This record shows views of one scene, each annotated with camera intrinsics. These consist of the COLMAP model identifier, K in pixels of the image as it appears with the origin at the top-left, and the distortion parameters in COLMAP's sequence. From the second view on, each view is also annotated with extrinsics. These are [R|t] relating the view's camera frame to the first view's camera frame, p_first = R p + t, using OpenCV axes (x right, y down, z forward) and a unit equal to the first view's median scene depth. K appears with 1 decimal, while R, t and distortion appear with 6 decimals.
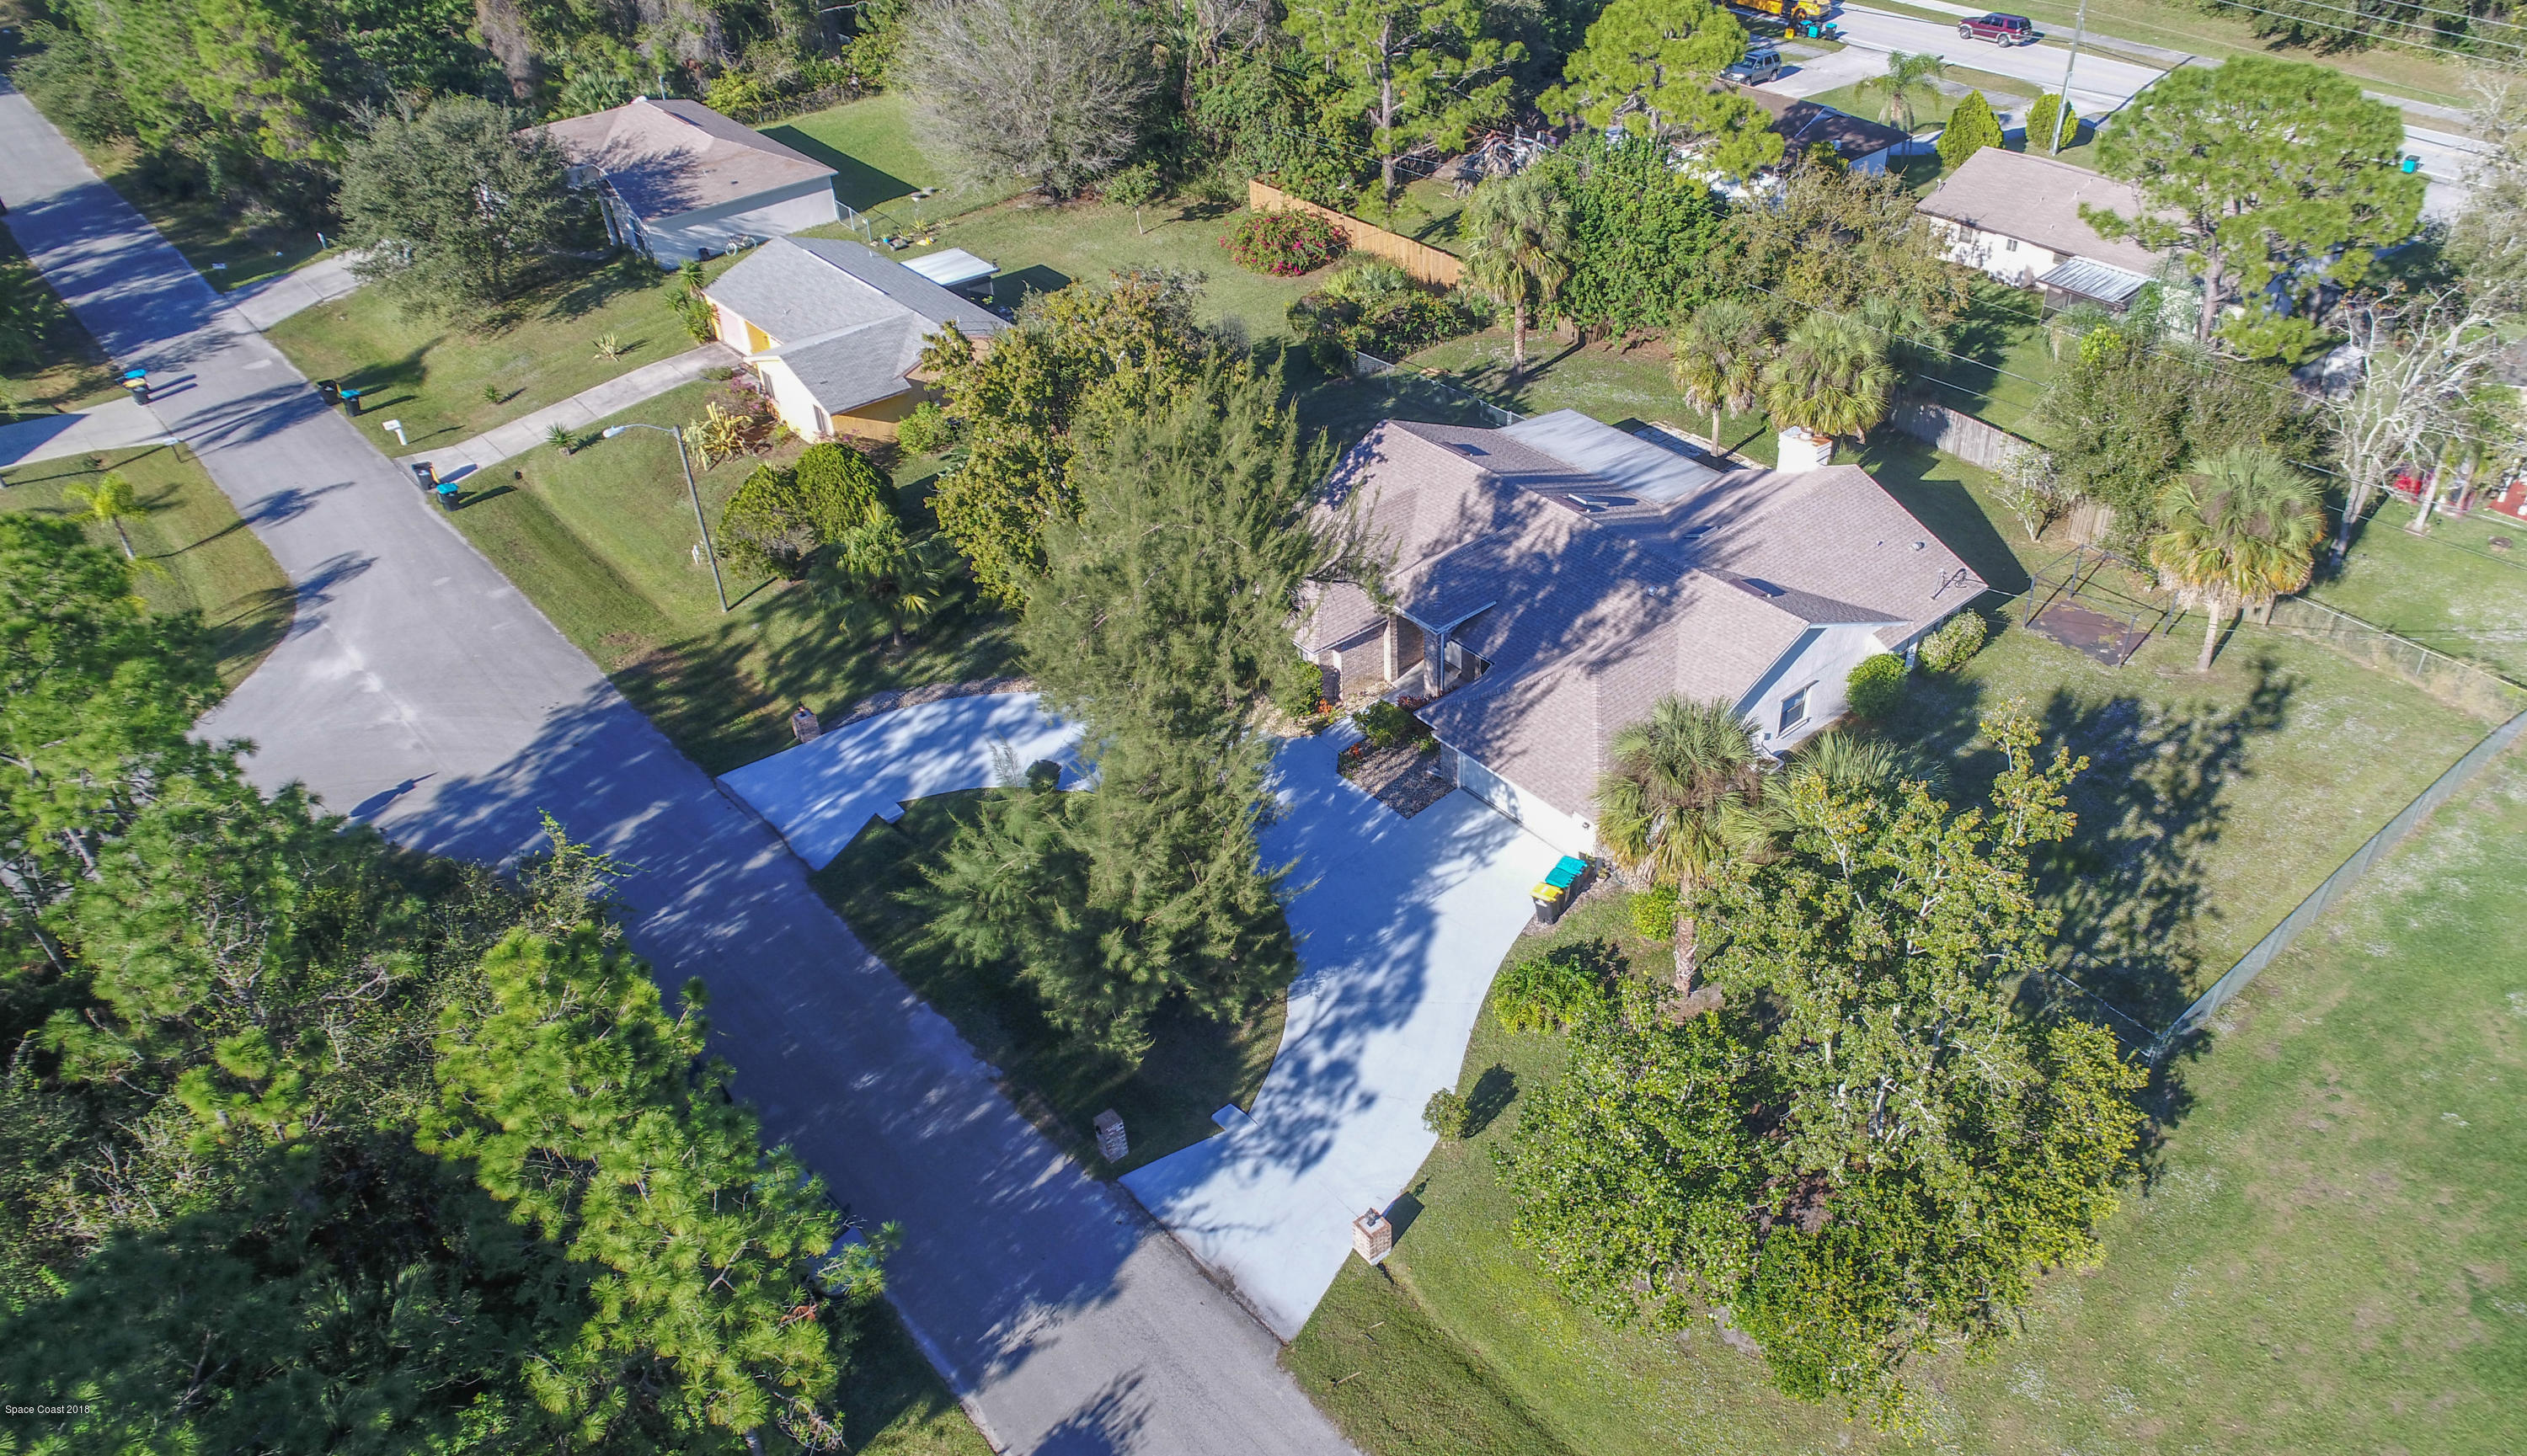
lens RADIAL K [[1917.7, 0, 1406.2], [0, 1917.7, 729.4], [0, 0, 1]] dist [0.013967, 0.006250]
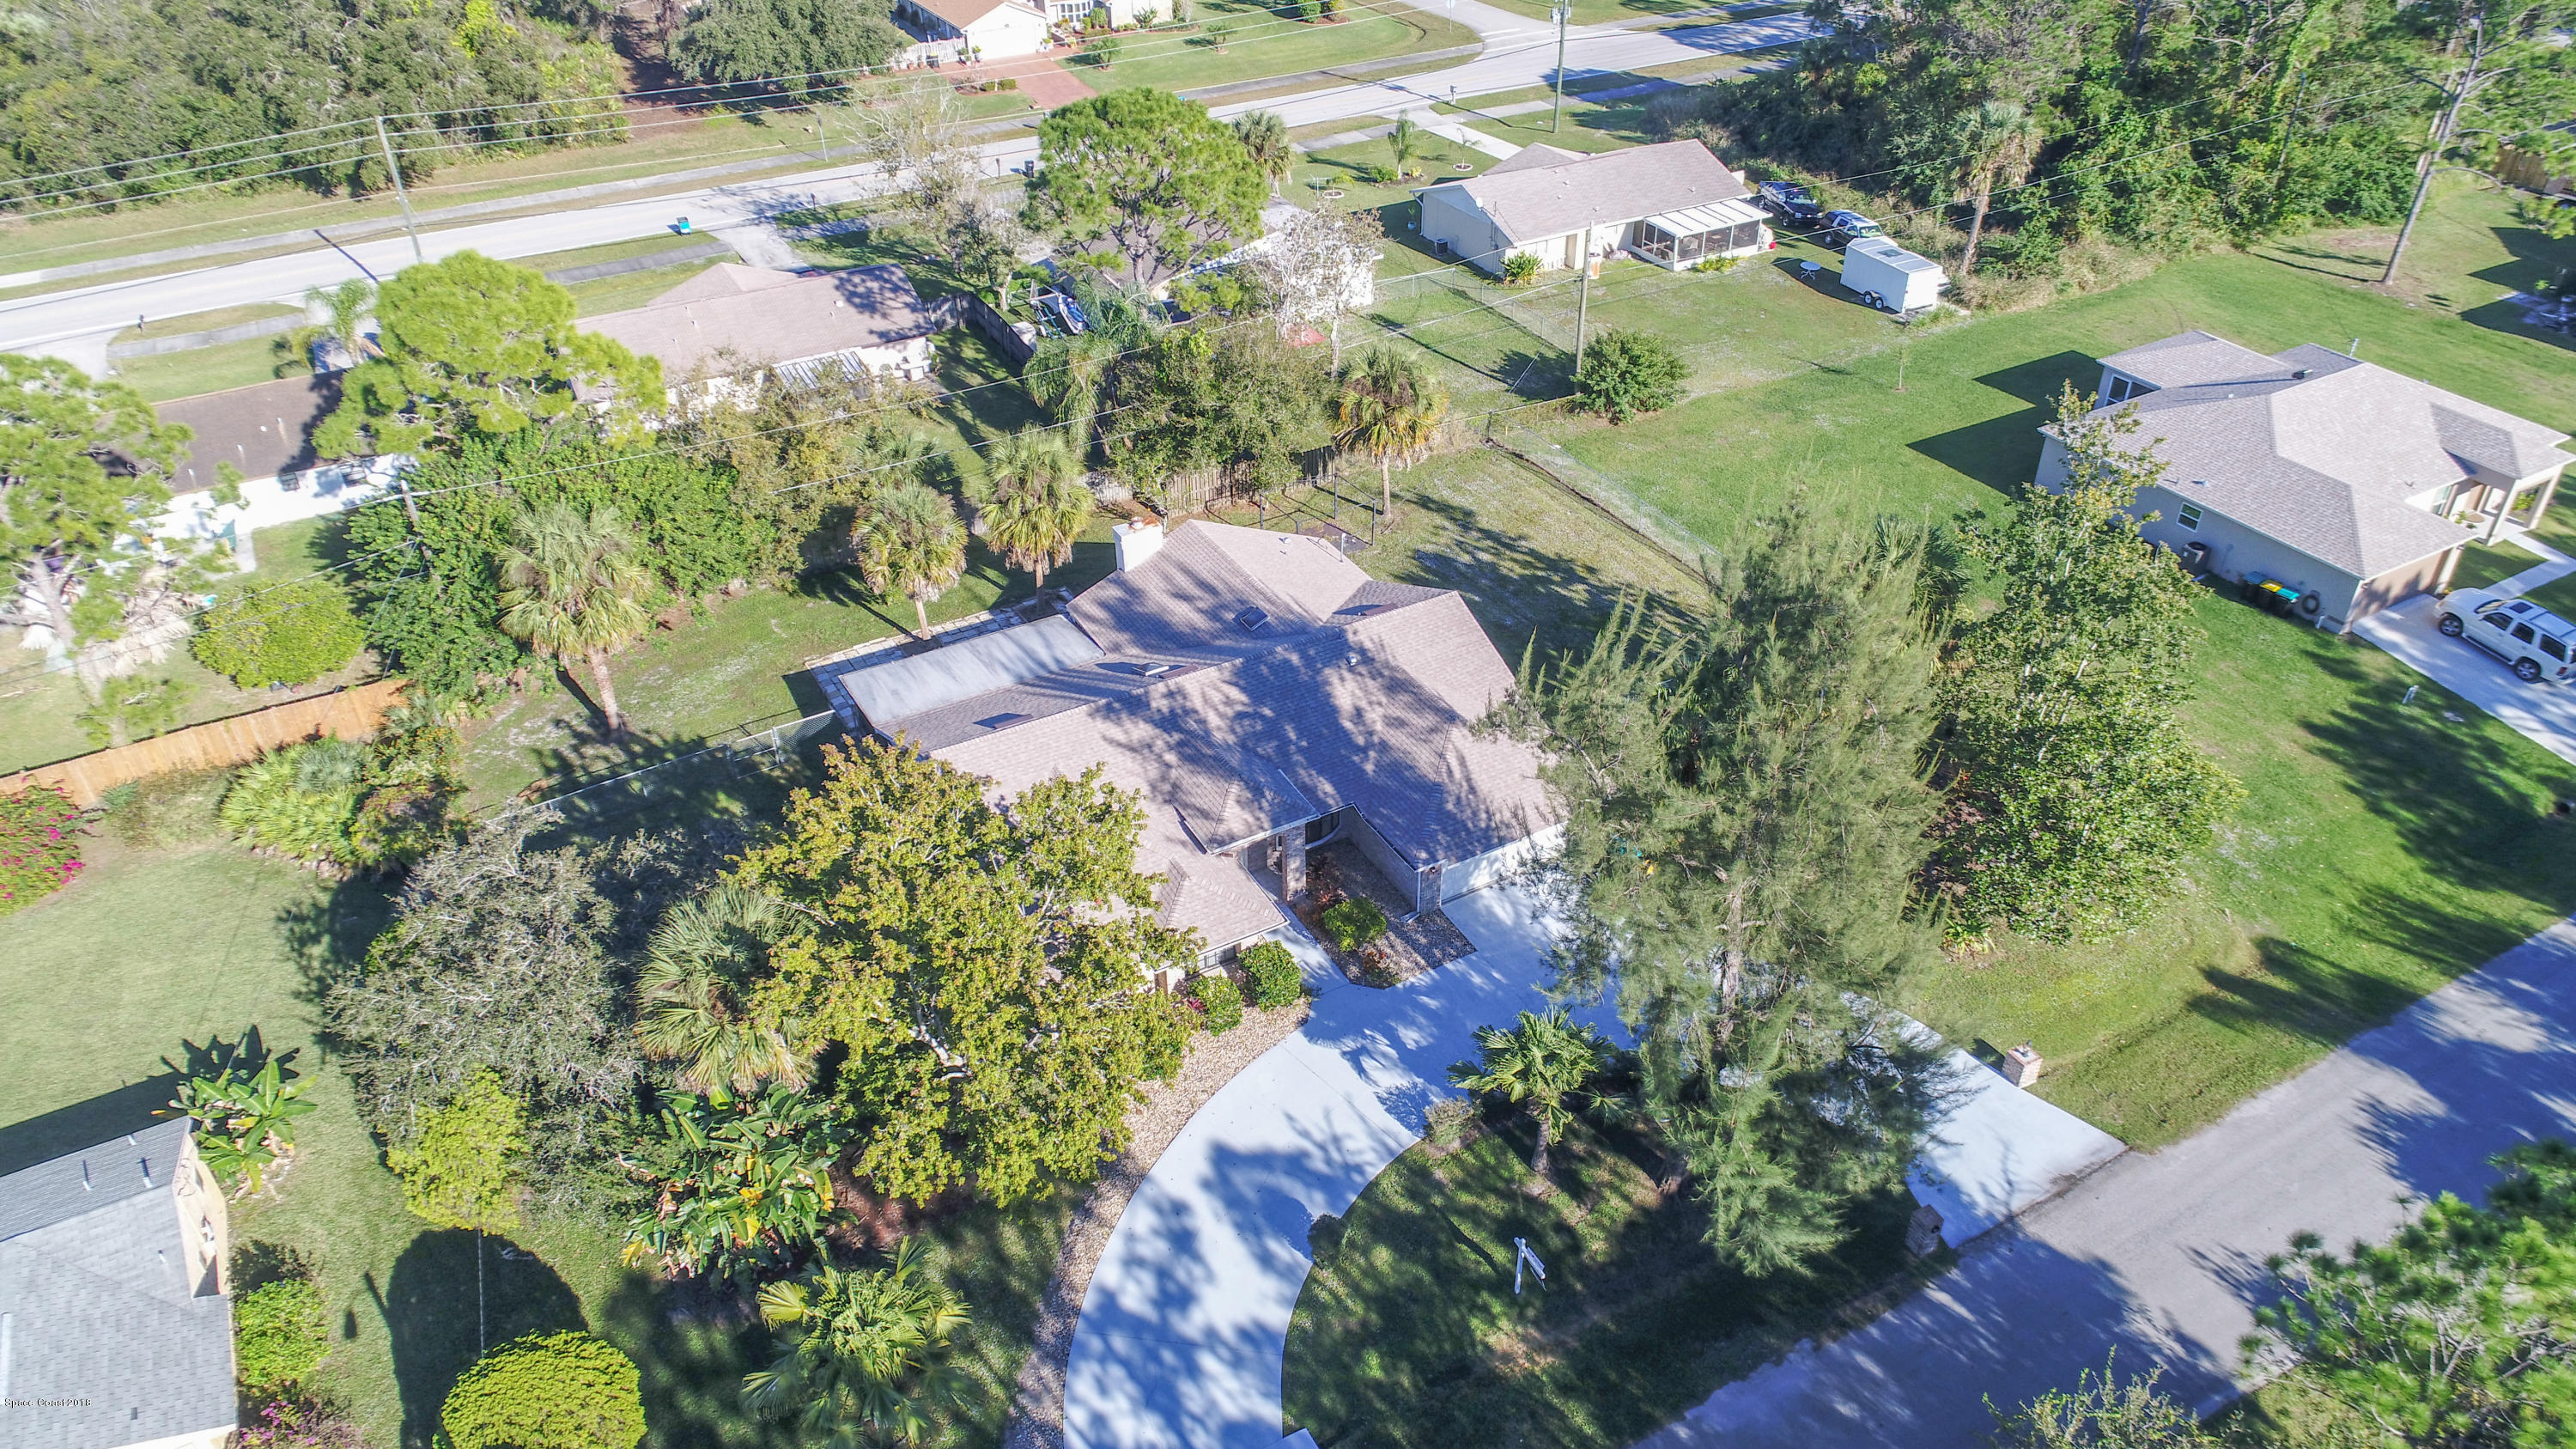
lens RADIAL K [[1752.6, 0, 1288.0], [0, 1752.6, 724.5], [0, 0, 1]] dist [0.009195, 0.003949]
pose [[0.204278, -0.534084, 0.820381, -0.646543], [0.557696, 0.752246, 0.350858, -0.382284], [-0.804516, 0.385851, 0.451524, 0.591071]]
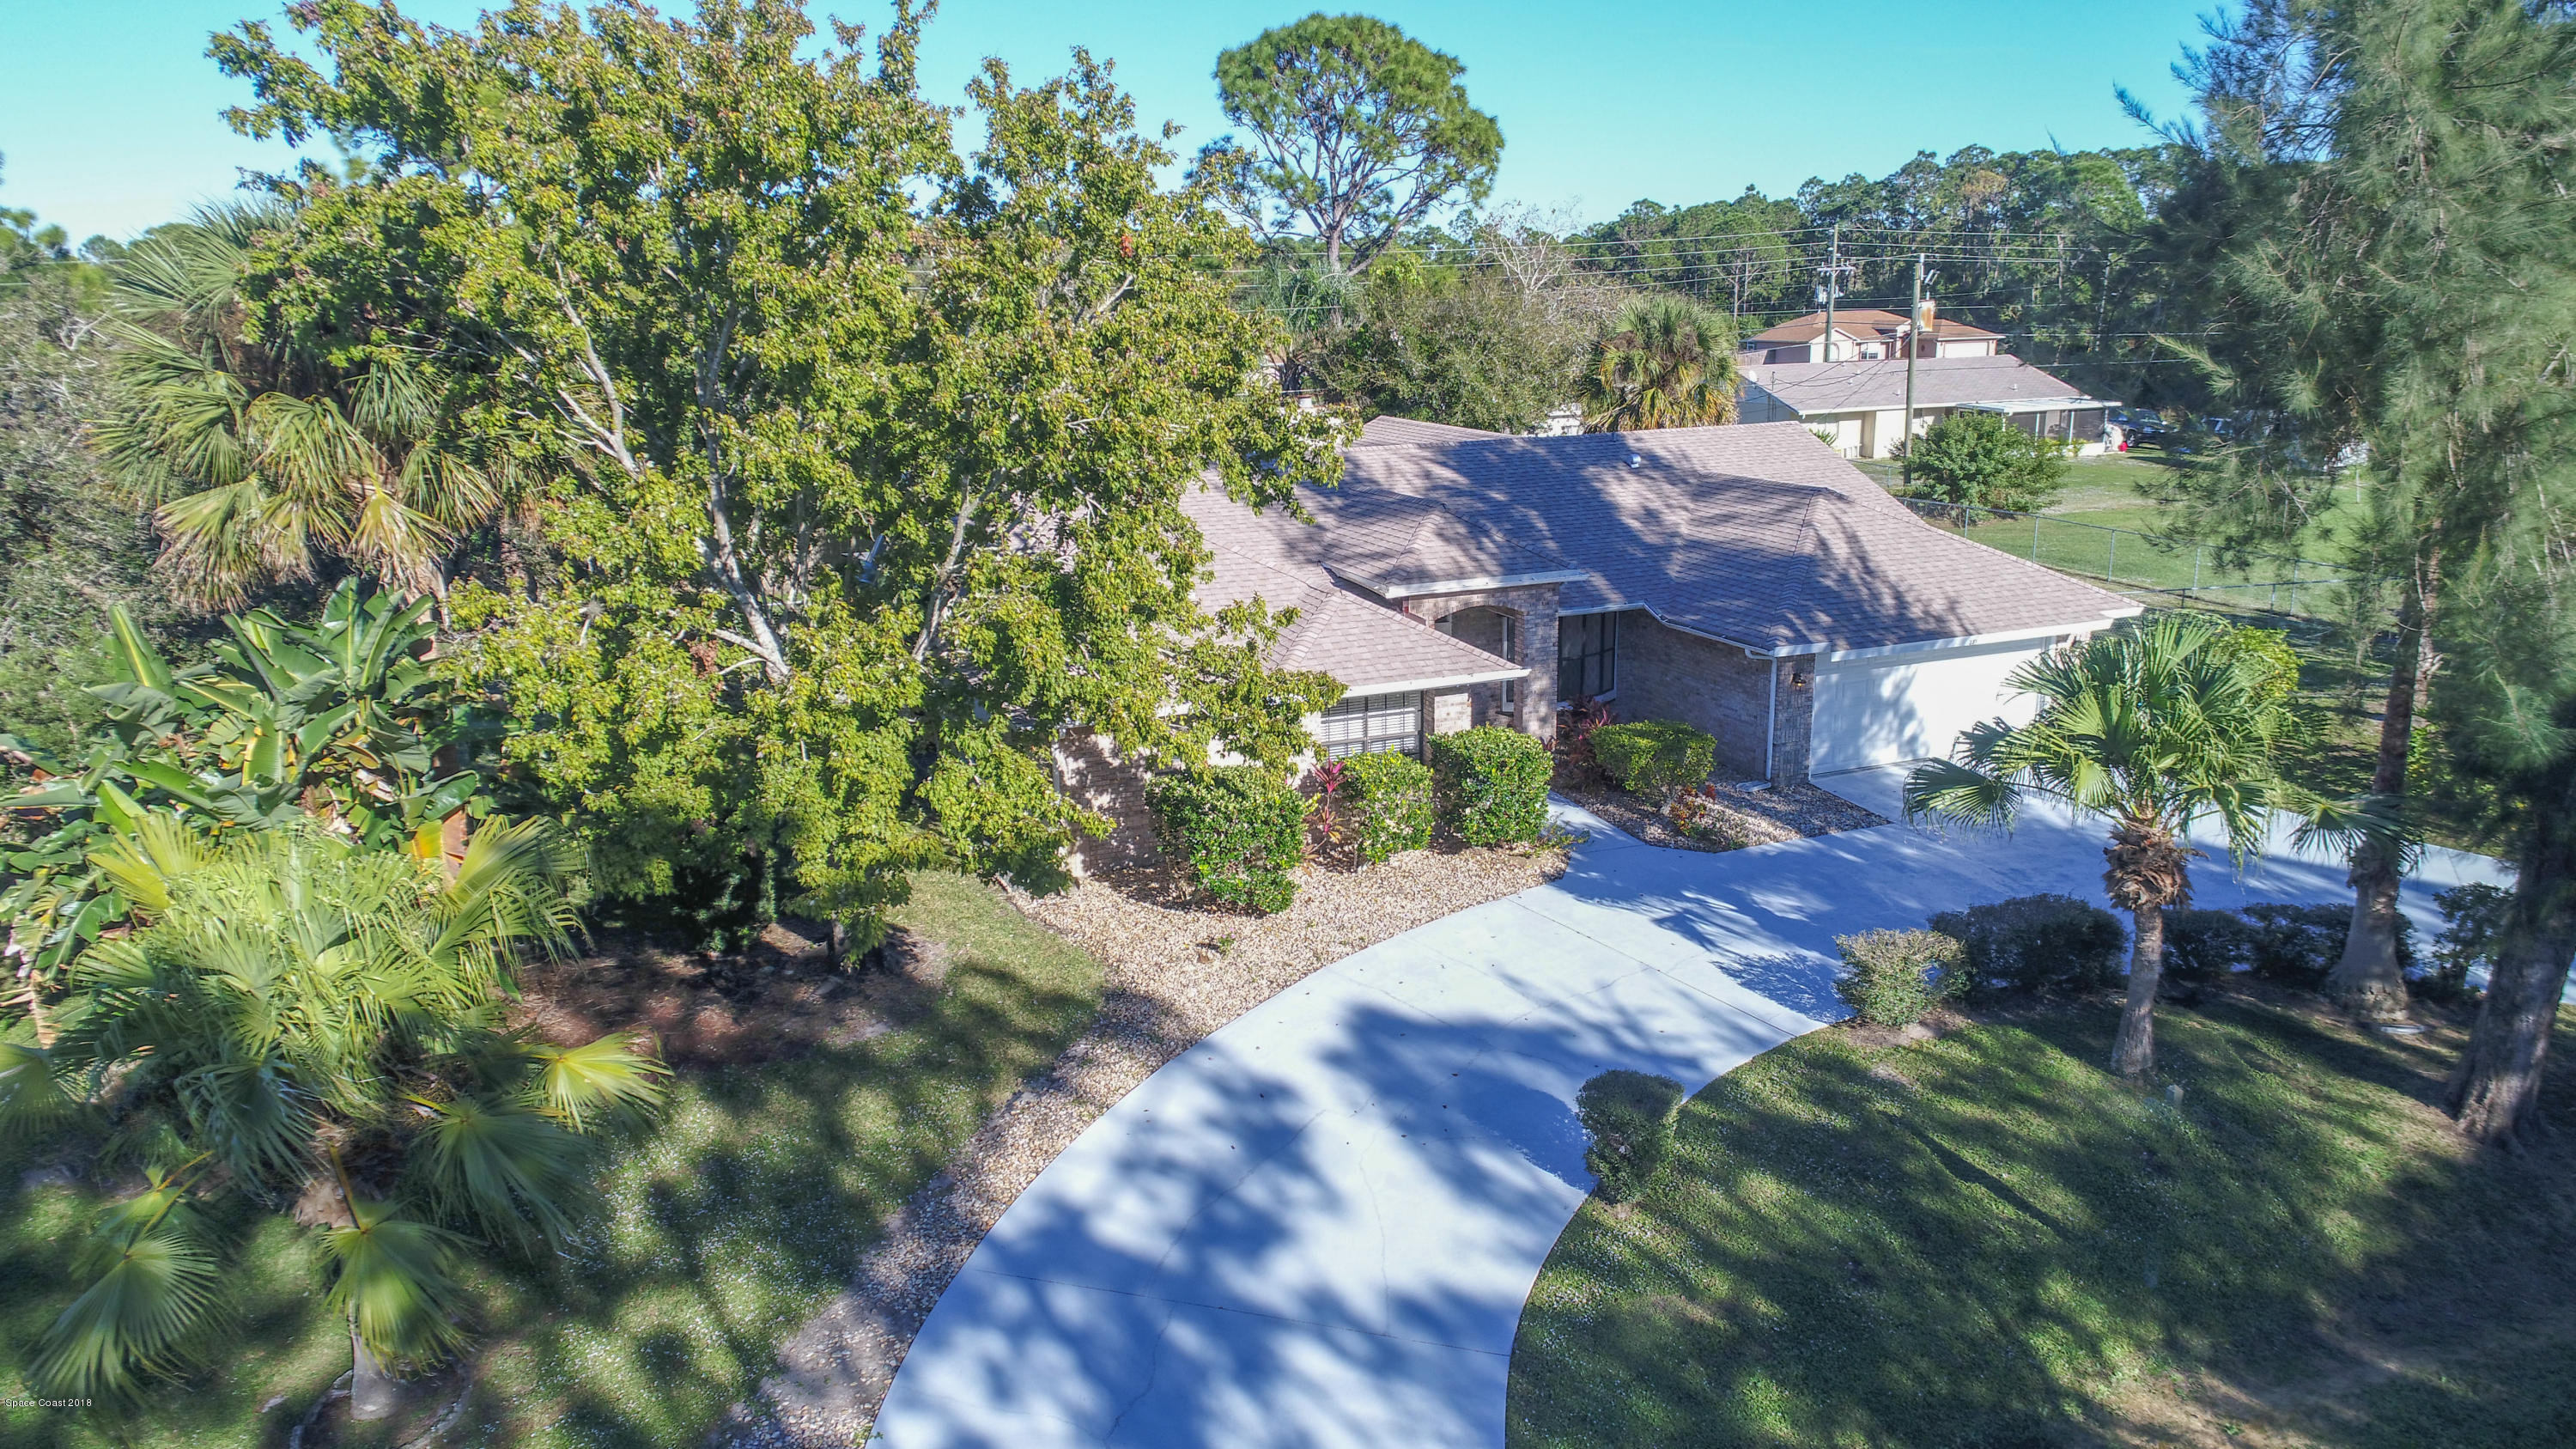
lens RADIAL K [[1752.6, 0, 1288.0], [0, 1752.6, 724.5], [0, 0, 1]] dist [0.009195, 0.003949]
pose [[0.331131, -0.217581, 0.918156, -0.430098], [0.551166, 0.834395, -0.001045, -0.043306], [-0.765877, 0.506403, 0.396217, 0.883061]]
